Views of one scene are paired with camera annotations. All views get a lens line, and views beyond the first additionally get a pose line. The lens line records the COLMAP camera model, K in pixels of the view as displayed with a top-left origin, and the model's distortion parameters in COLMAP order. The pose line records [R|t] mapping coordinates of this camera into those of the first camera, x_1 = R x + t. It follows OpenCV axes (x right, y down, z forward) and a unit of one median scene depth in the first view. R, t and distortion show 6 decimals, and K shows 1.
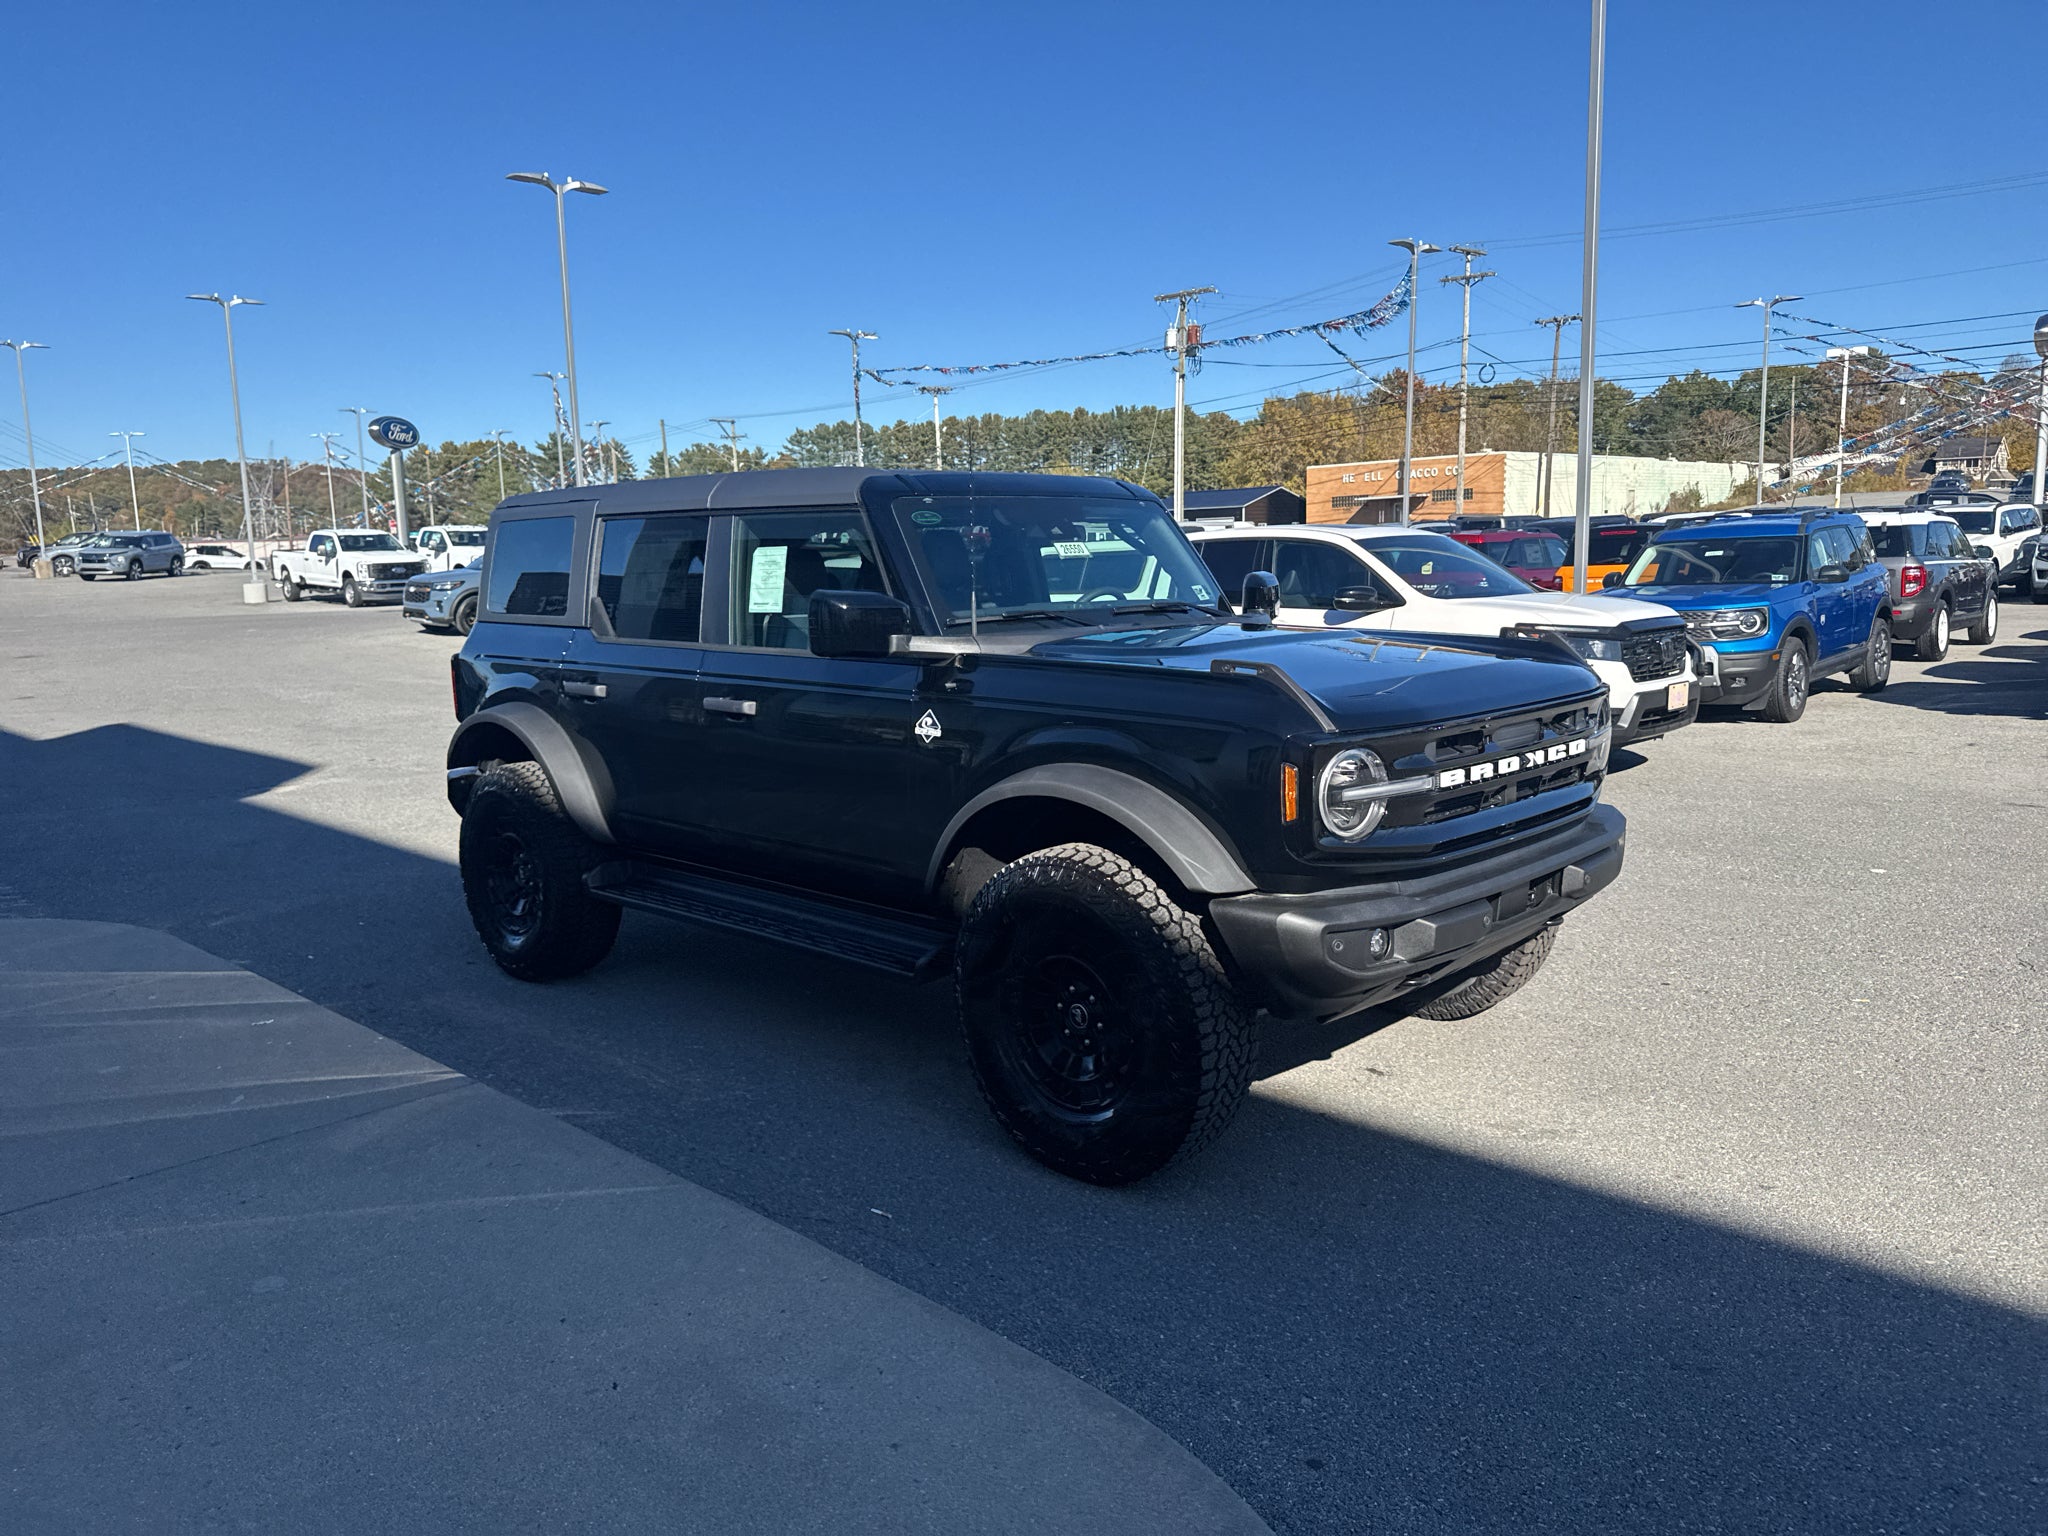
lens RADIAL K [[1420.3, 0, 1022.2], [0, 1420.3, 772.9], [0, 0, 1]] dist [0.043367, -0.051139]
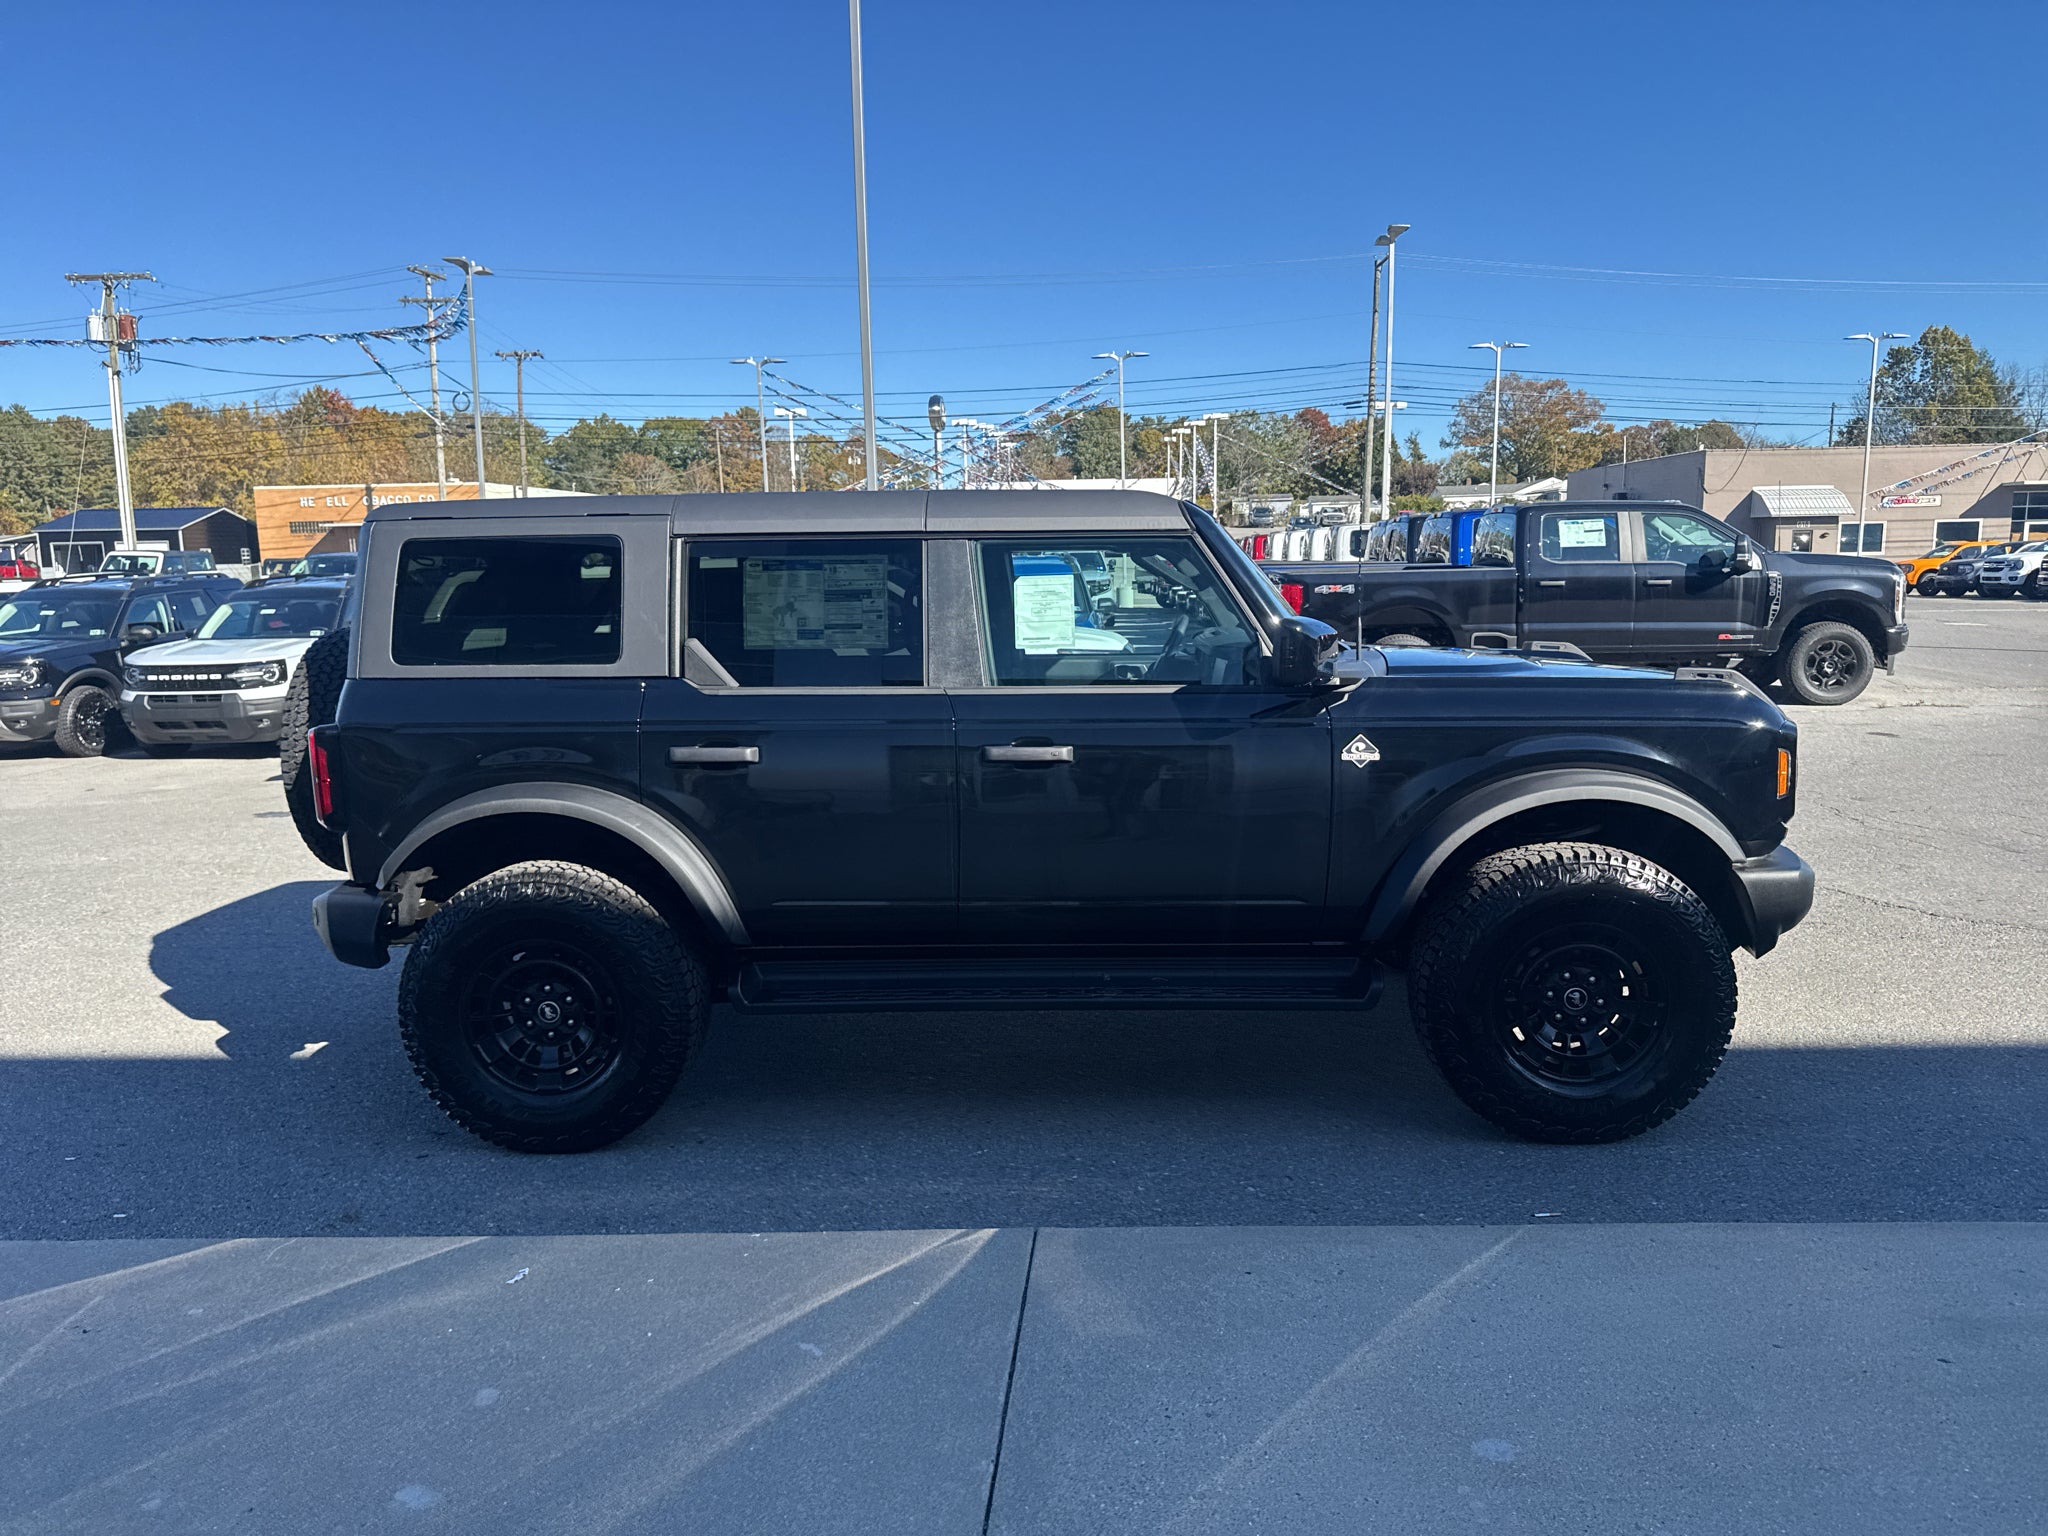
lens RADIAL K [[1420.3, 0, 1029.1], [0, 1420.3, 782.5], [0, 0, 1]] dist [0.043367, -0.051139]
pose [[0.759759, -0.089161, 0.644062, -0.377493], [0.099107, 0.994859, 0.020812, -0.023168], [-0.642607, 0.048019, 0.764690, 0.158969]]
